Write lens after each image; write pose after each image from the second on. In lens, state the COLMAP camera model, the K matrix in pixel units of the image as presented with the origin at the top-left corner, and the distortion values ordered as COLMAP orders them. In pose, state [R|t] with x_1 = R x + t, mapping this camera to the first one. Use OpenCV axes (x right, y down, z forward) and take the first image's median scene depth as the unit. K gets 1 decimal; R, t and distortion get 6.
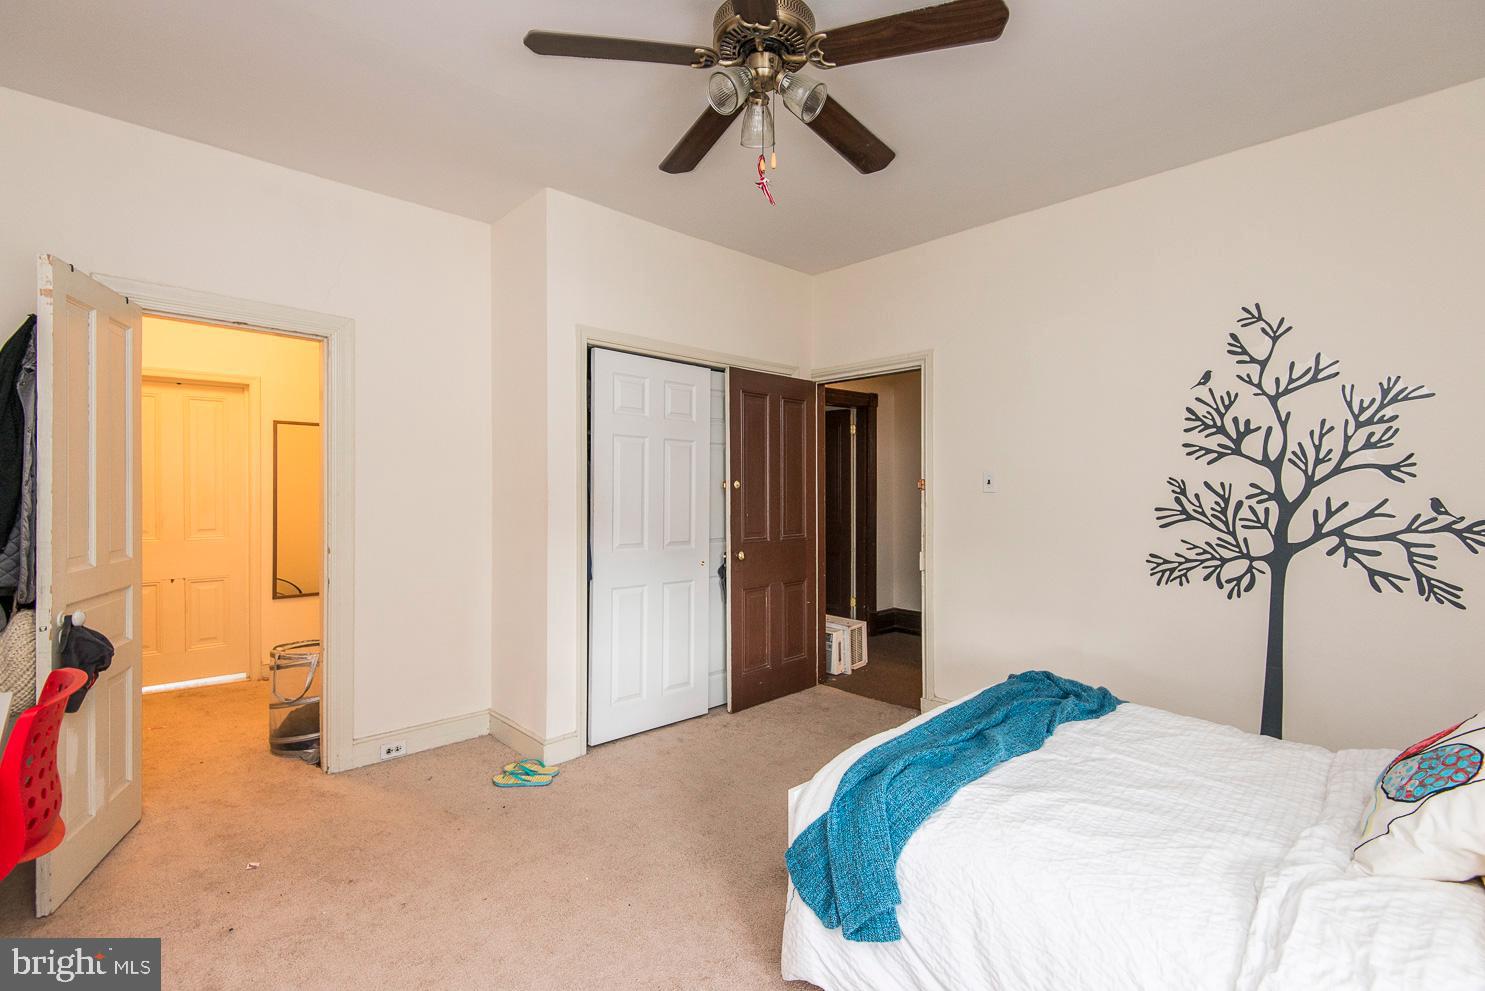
lens RADIAL K [[683.5, 0, 737.9], [0, 683.5, 494.5], [0, 0, 1]] dist [0.034624, -0.024780]
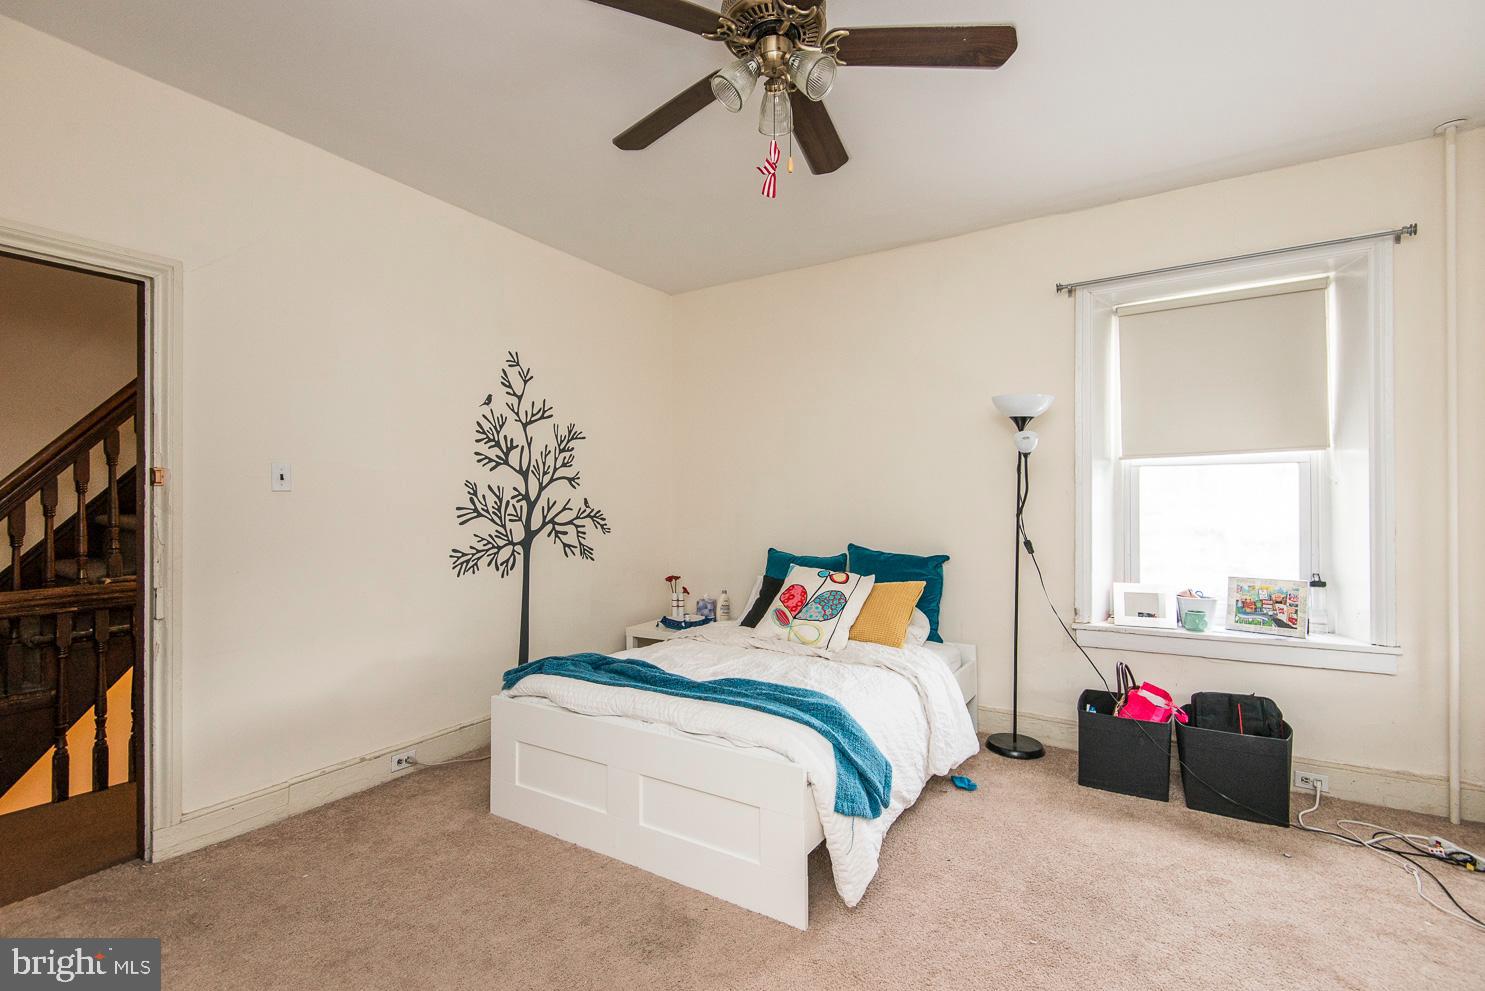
lens RADIAL K [[683.5, 0, 737.9], [0, 683.5, 494.5], [0, 0, 1]] dist [0.034624, -0.024780]
pose [[-0.256945, 0.004233, 0.966417, -0.629489], [-0.004096, 0.999977, -0.005469, 0.003186], [-0.966417, -0.005364, -0.256922, 0.921073]]
